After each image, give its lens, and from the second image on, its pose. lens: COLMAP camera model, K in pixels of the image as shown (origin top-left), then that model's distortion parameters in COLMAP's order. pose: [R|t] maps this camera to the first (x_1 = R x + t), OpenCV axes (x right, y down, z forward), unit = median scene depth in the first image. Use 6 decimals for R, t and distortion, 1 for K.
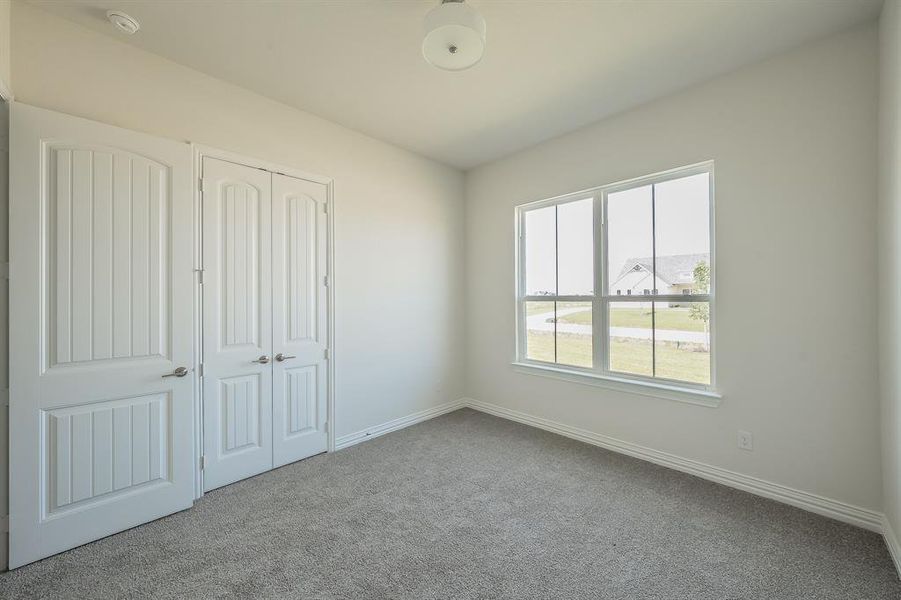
lens RADIAL K [[341.0, 0, 438.5], [0, 341.0, 298.0], [0, 0, 1]] dist [0.000229, -0.000006]
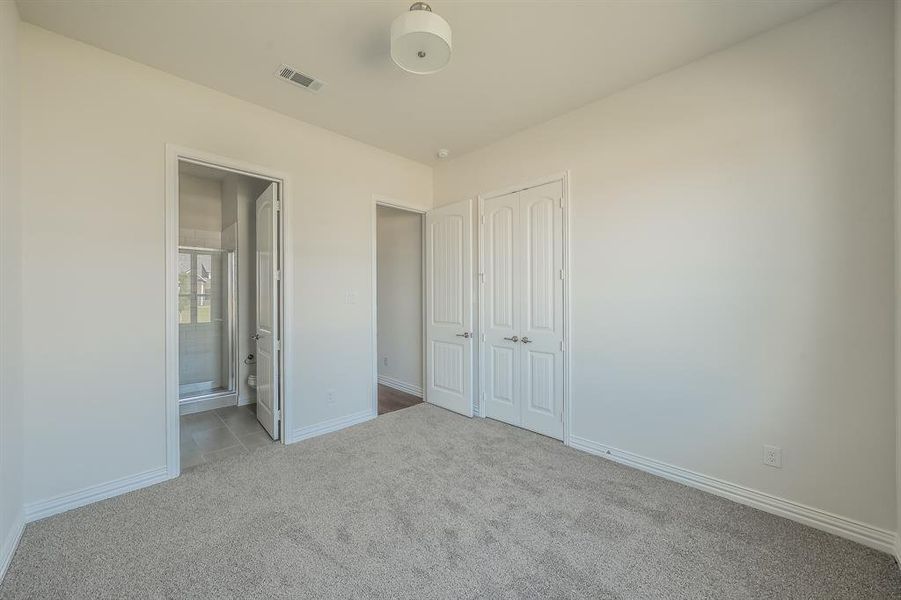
lens RADIAL K [[335.0, 0, 446.8], [0, 335.0, 294.5], [0, 0, 1]] dist [0.000538, 0.000025]
pose [[0.000391, 0.007198, -0.999974, 0.721970], [0.011355, 0.999910, 0.007202, -0.000697], [0.999935, -0.011357, 0.000310, 0.707770]]
